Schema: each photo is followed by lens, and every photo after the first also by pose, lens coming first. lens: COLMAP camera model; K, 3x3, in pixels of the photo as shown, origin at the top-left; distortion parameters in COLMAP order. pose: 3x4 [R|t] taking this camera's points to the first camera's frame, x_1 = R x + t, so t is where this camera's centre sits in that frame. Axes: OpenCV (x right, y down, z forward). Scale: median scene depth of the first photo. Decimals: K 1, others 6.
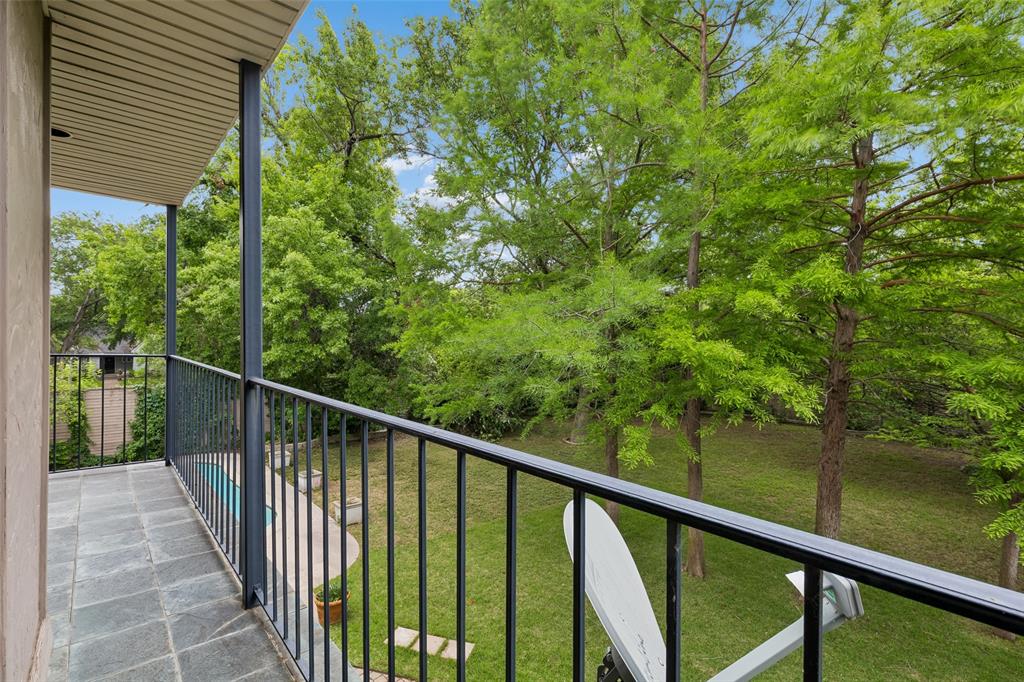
lens RADIAL K [[465.5, 0, 509.7], [0, 465.5, 335.2], [0, 0, 1]] dist [0.001356, -0.001449]
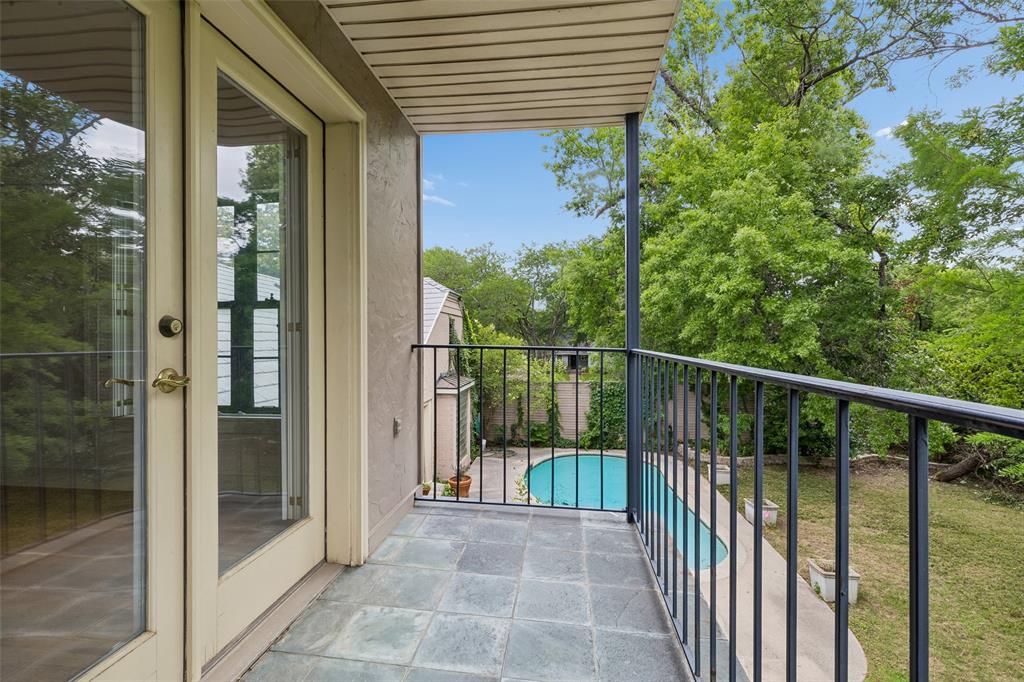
lens RADIAL K [[465.5, 0, 510.6], [0, 465.5, 341.7], [0, 0, 1]] dist [0.001356, -0.001449]
pose [[0.664090, -0.005242, -0.747634, -0.121534], [0.011535, 0.999928, 0.003235, 0.008698], [0.747563, -0.010772, 0.664103, 0.151999]]
